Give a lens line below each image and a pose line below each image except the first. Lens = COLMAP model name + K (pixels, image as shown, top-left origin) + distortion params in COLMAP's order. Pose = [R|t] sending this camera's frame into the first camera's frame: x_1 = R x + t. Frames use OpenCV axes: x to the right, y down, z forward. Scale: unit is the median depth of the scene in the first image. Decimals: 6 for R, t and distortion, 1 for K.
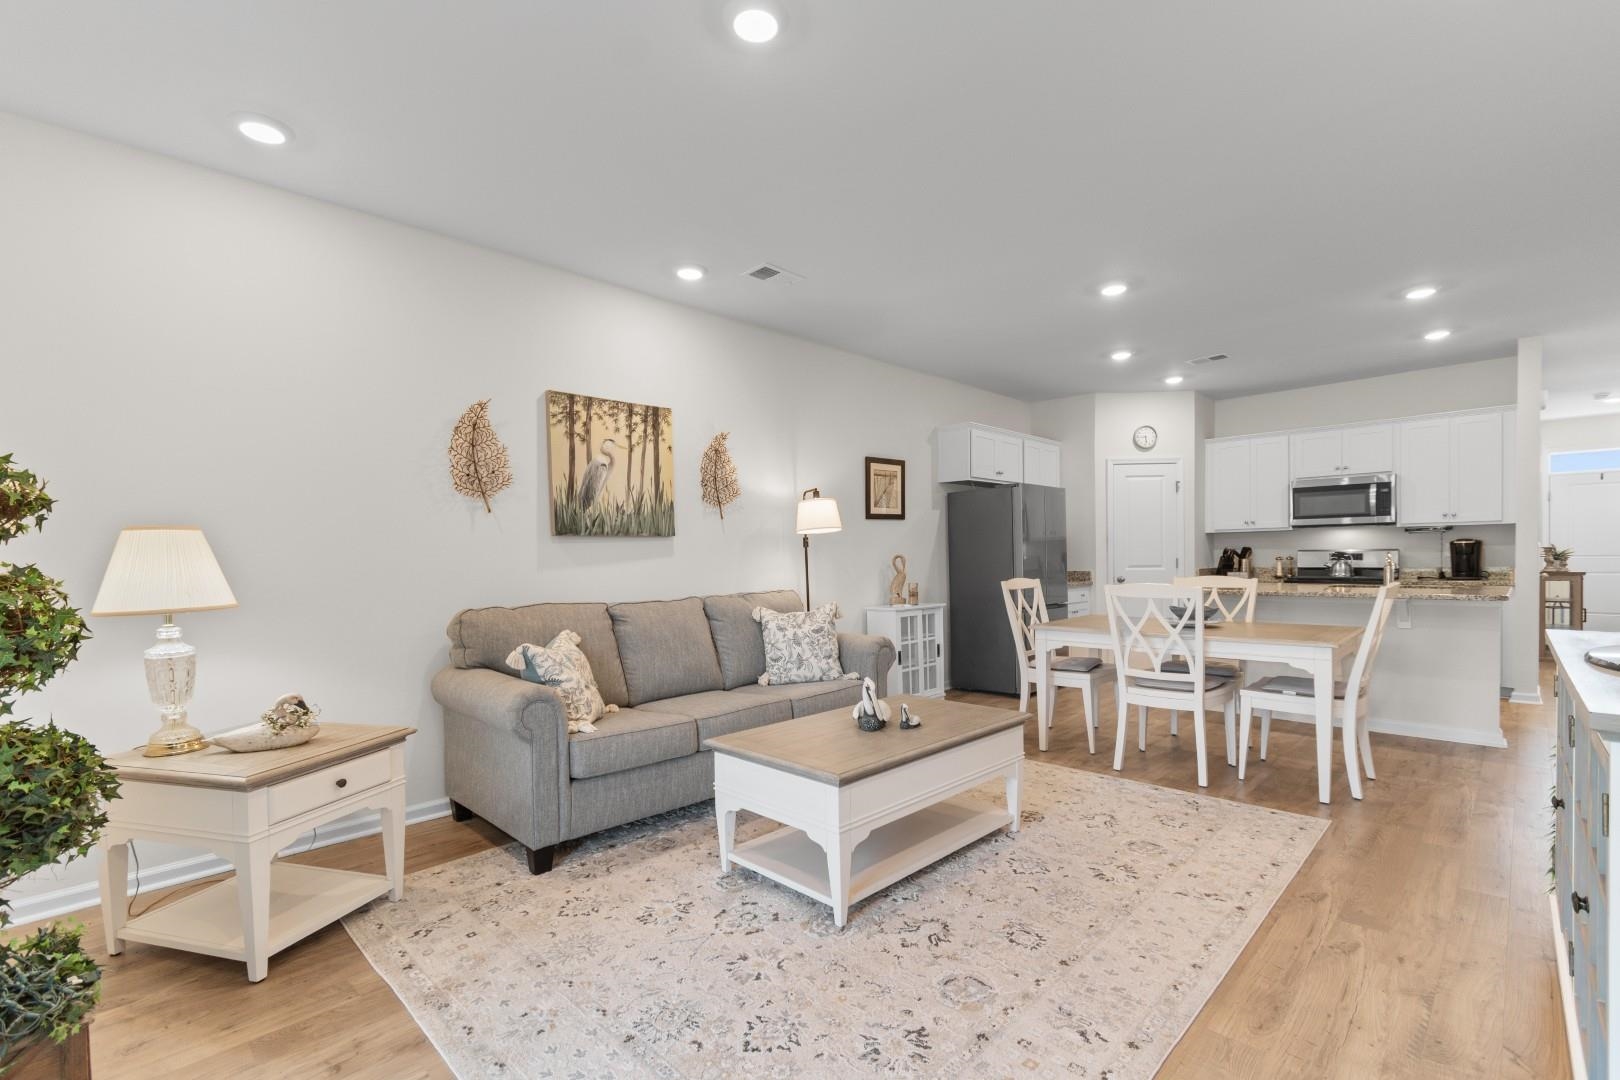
lens RADIAL K [[721.8, 0, 813.3], [0, 721.8, 568.3], [0, 0, 1]] dist [0.002964, -0.001481]
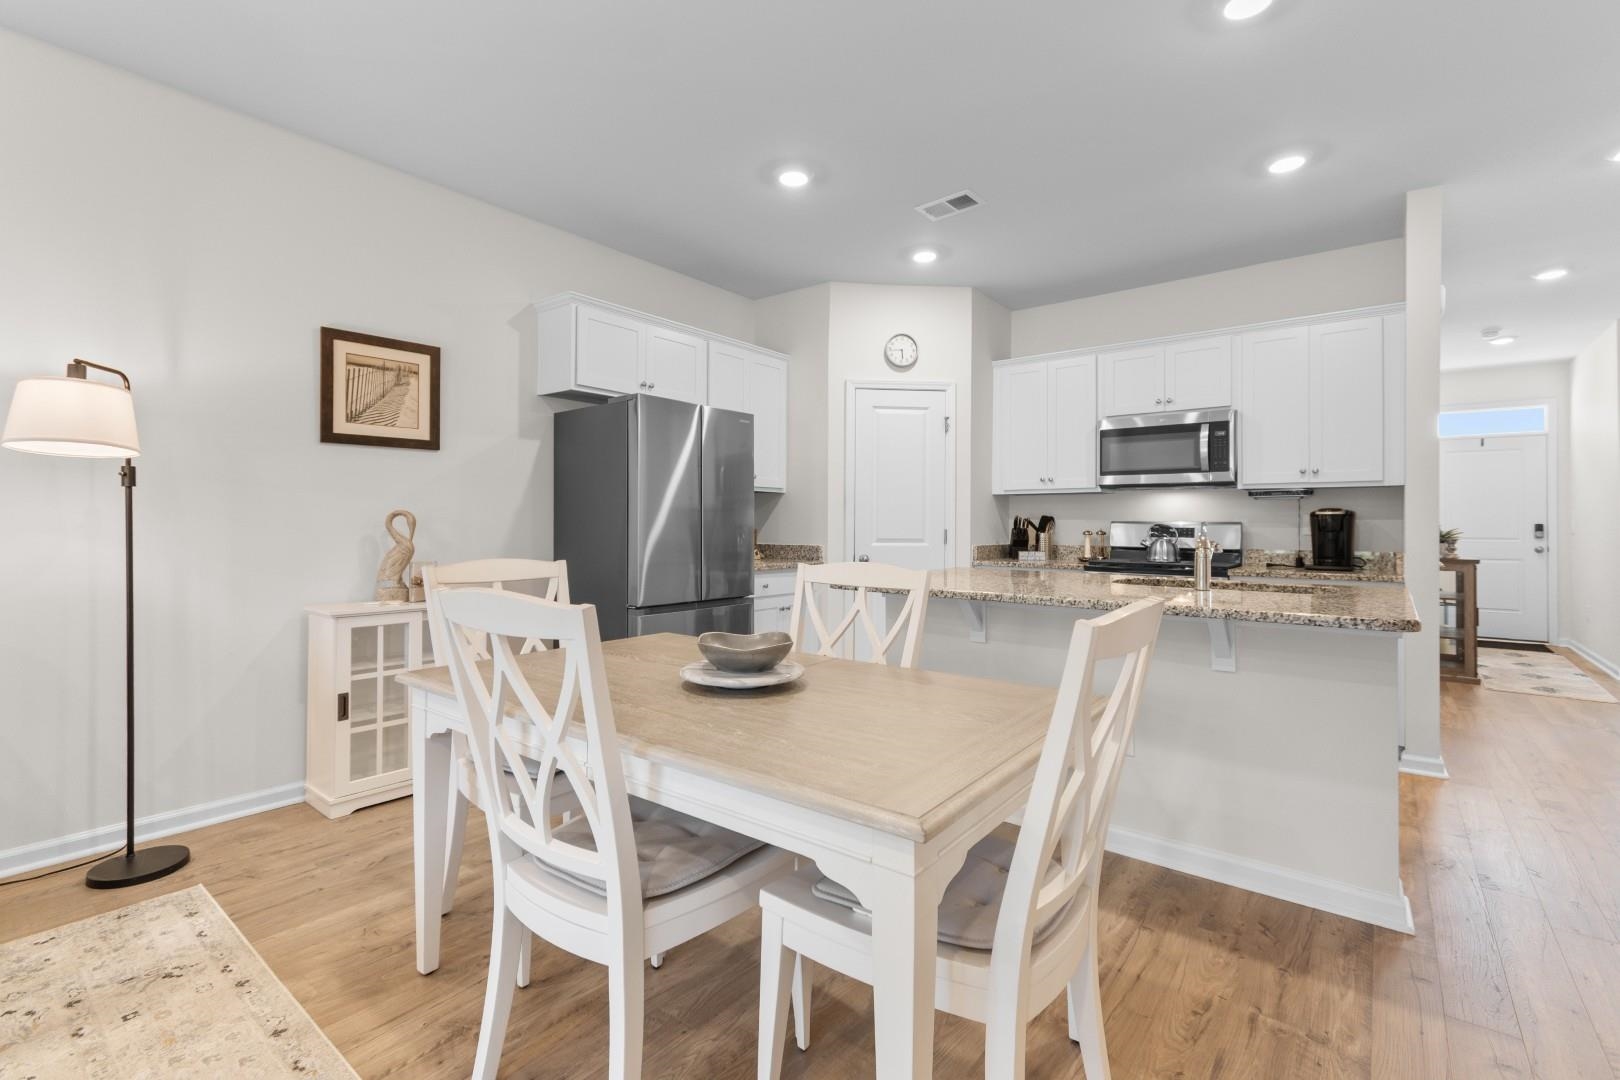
lens RADIAL K [[721.8, 0, 811.4], [0, 721.8, 514.4], [0, 0, 1]] dist [0.002964, -0.001481]
pose [[0.993644, 0.024041, 0.109973, 0.380231], [-0.021112, 0.999393, -0.027724, -0.007693], [-0.110573, 0.025226, 0.993548, 0.421757]]
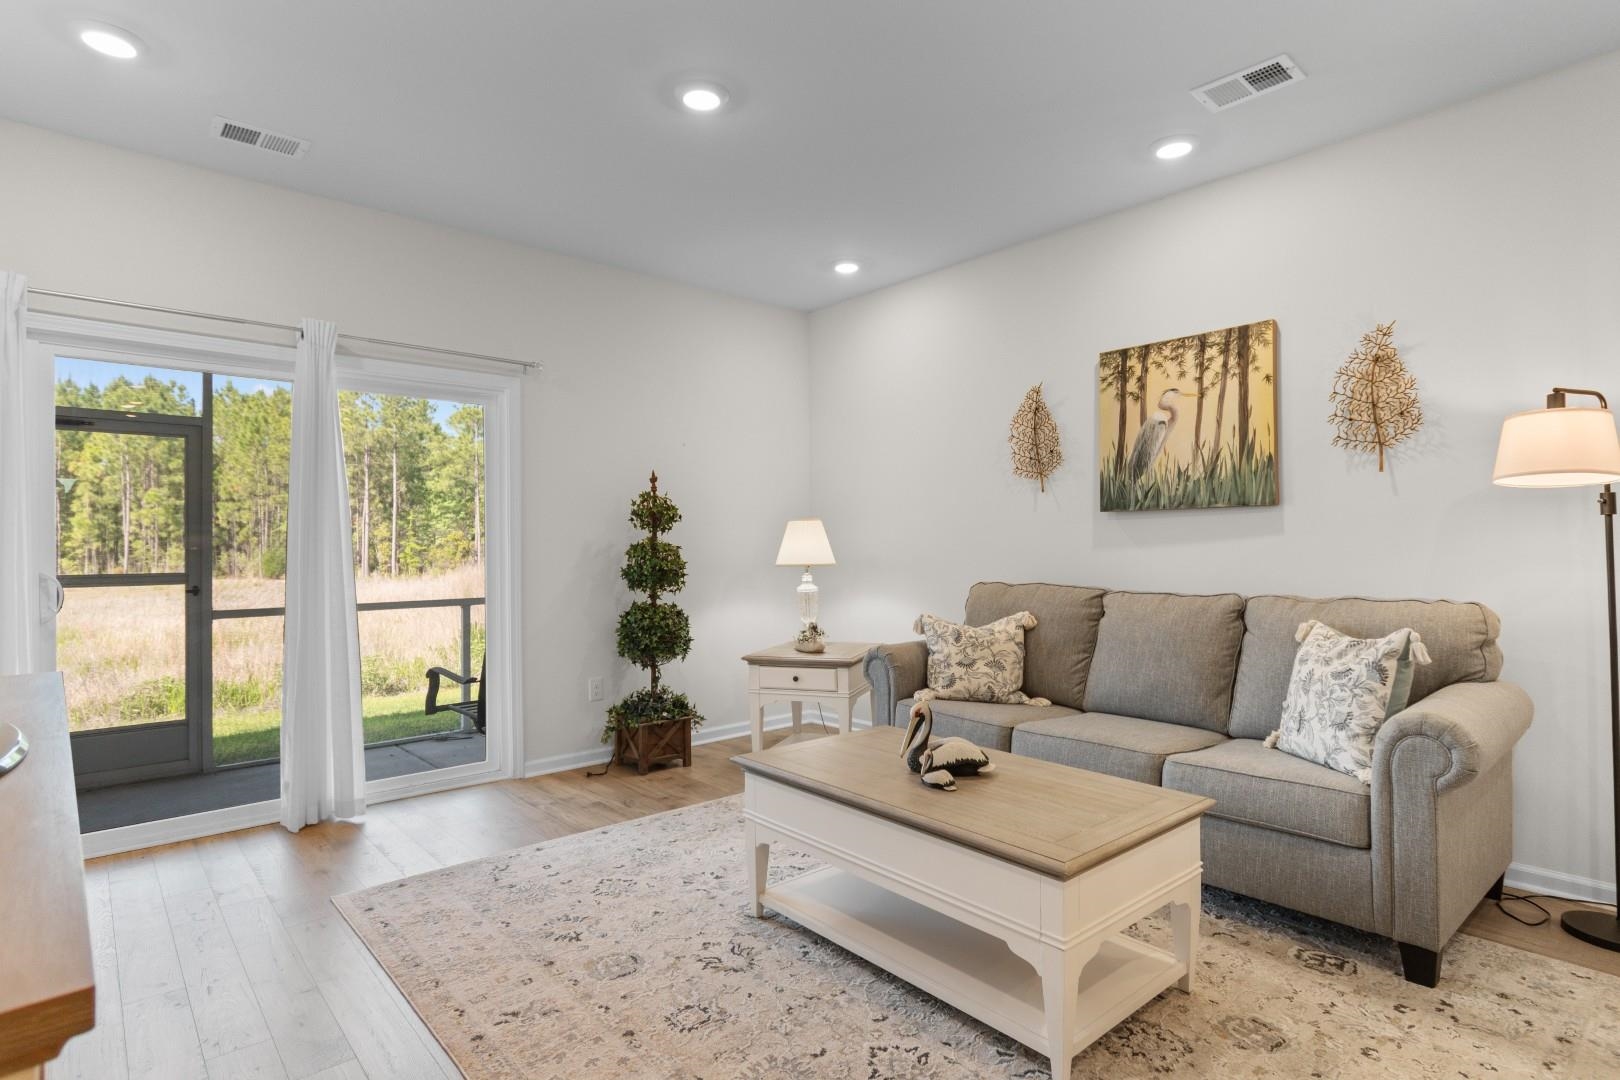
lens RADIAL K [[824.5, 0, 801.4], [0, 824.5, 536.7], [0, 0, 1]] dist [0.002096, 0.002694]
pose [[-0.072123, 0.009018, -0.997355, 0.475147], [-0.009066, 0.999912, 0.009697, -0.013876], [0.997355, 0.009741, -0.072035, 0.469457]]
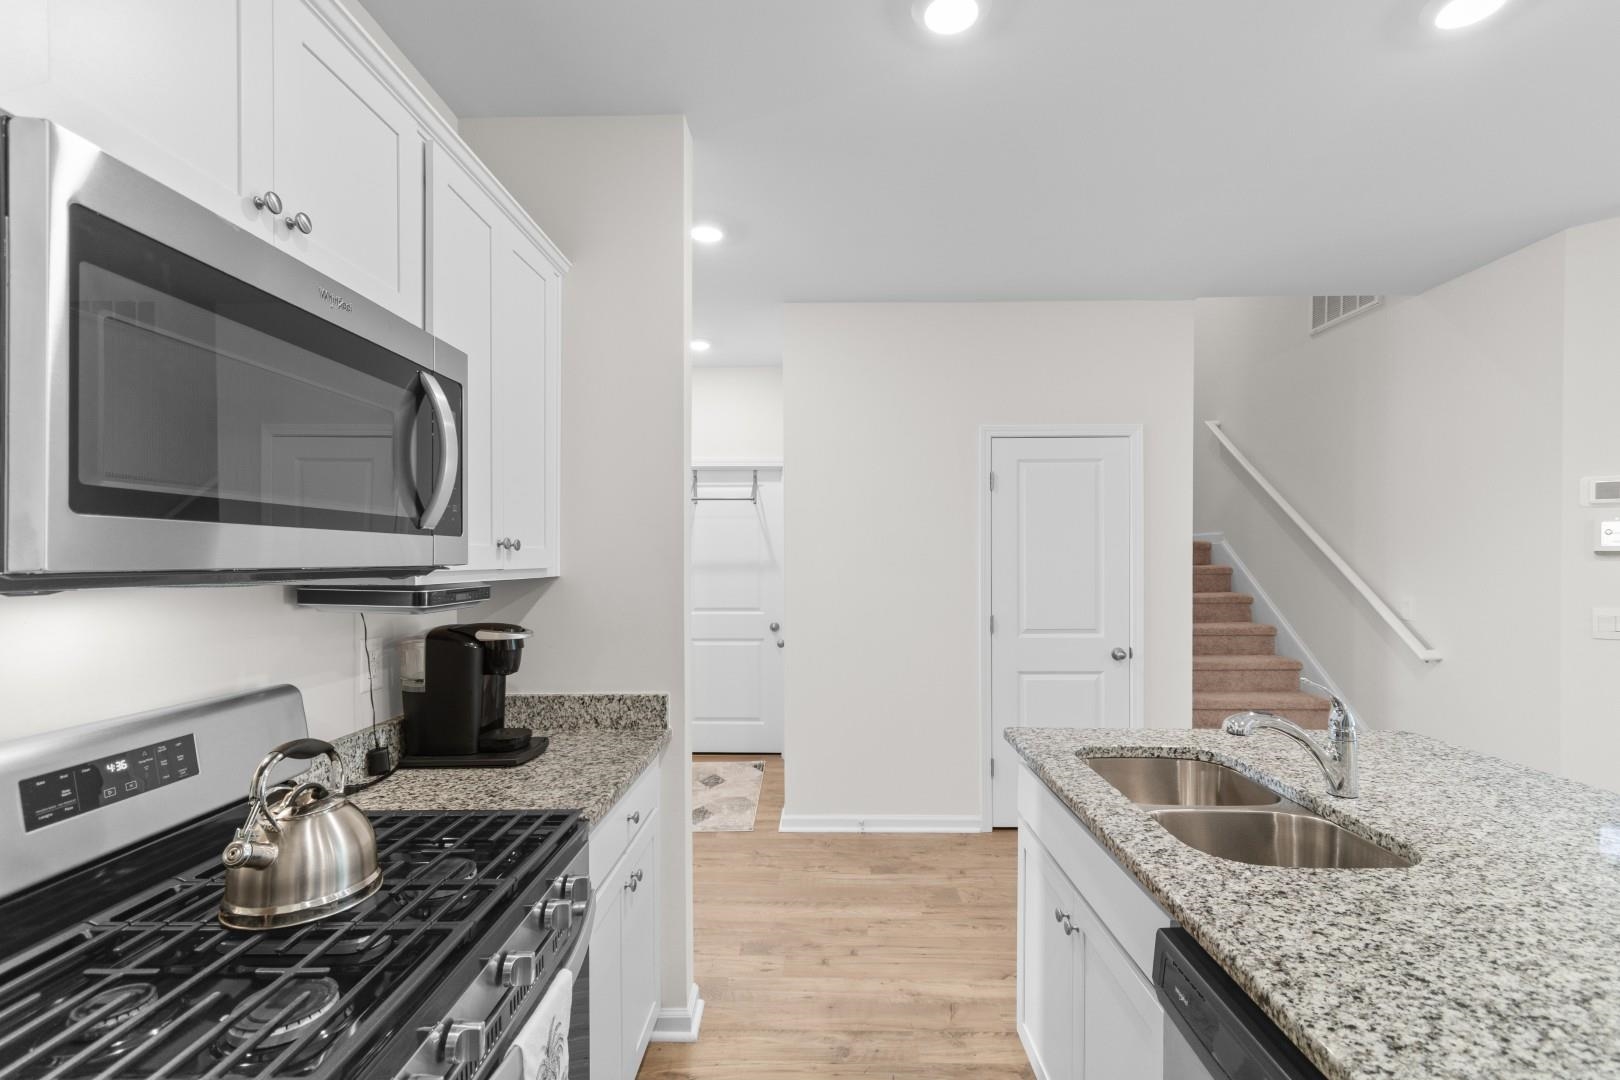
lens RADIAL K [[721.8, 0, 828.4], [0, 721.8, 559.4], [0, 0, 1]] dist [0.002964, -0.001481]
pose [[-0.694036, 0.016113, 0.719760, 0.619319], [0.023096, 0.999733, -0.000110, -0.069229], [-0.719570, 0.016547, -0.694223, 1.181776]]
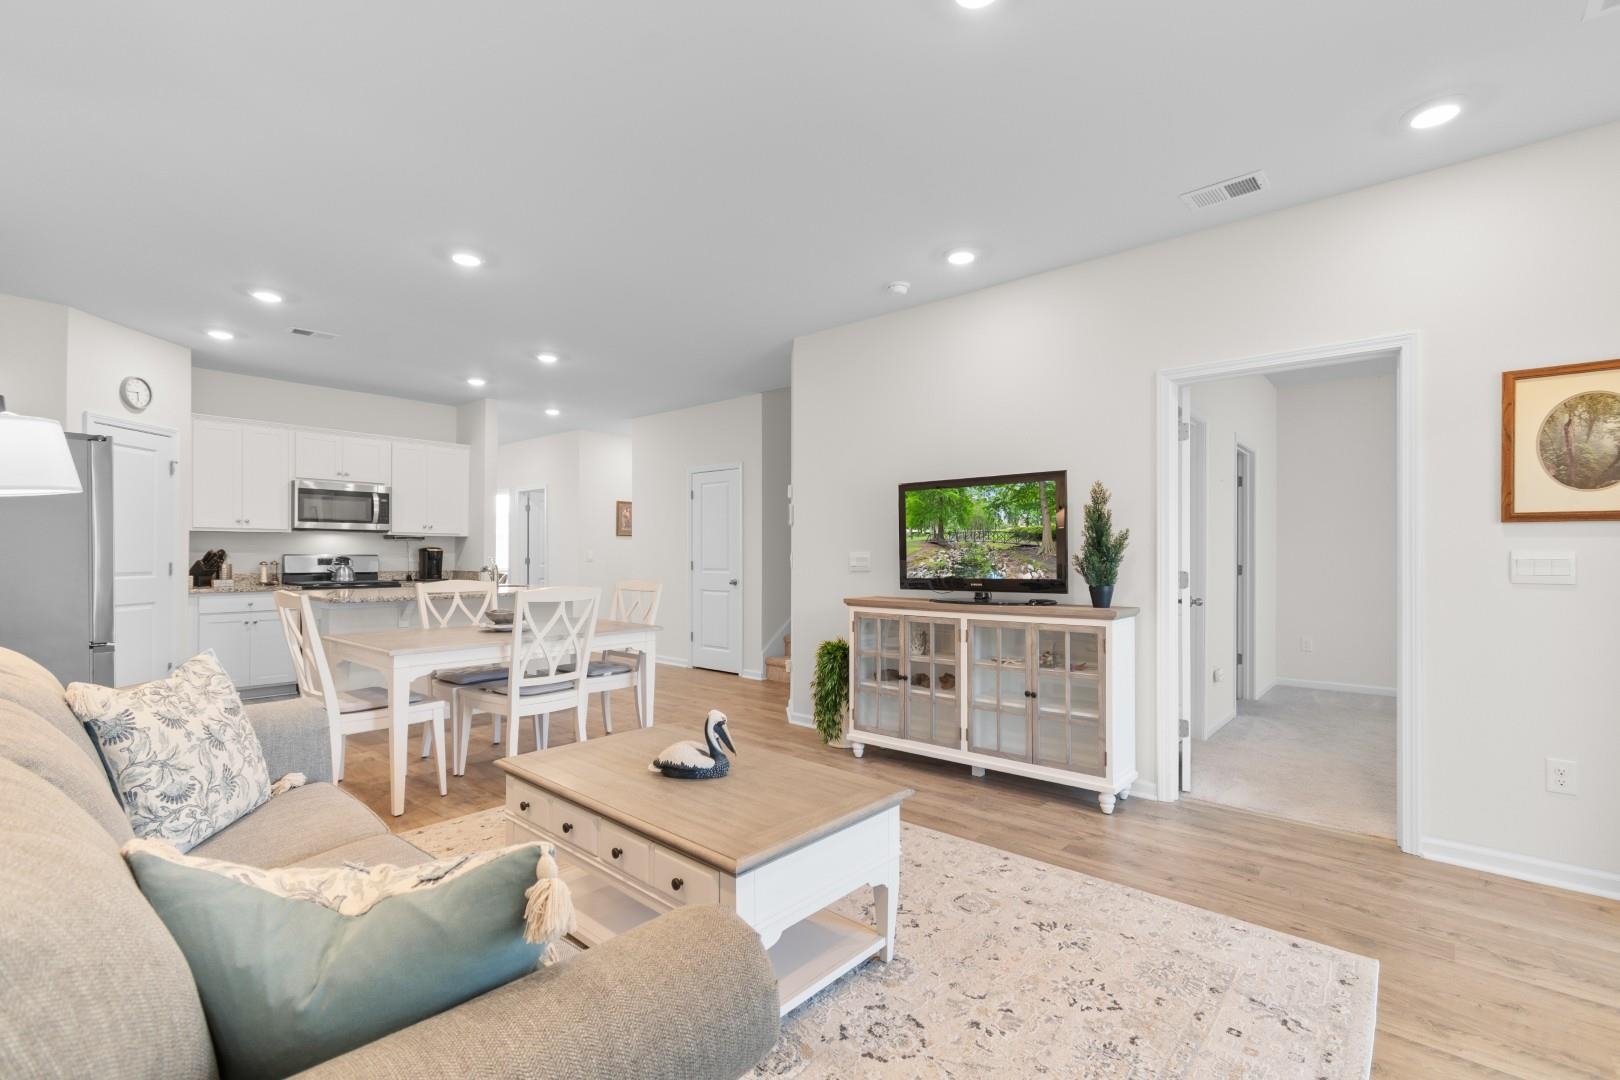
lens RADIAL K [[721.8, 0, 815.4], [0, 721.8, 546.7], [0, 0, 1]] dist [0.002964, -0.001481]
pose [[-0.065760, 0.026786, 0.997476, -0.364019], [0.012620, 0.999582, -0.026011, -0.002698], [-0.997756, 0.010878, -0.066071, 0.473067]]
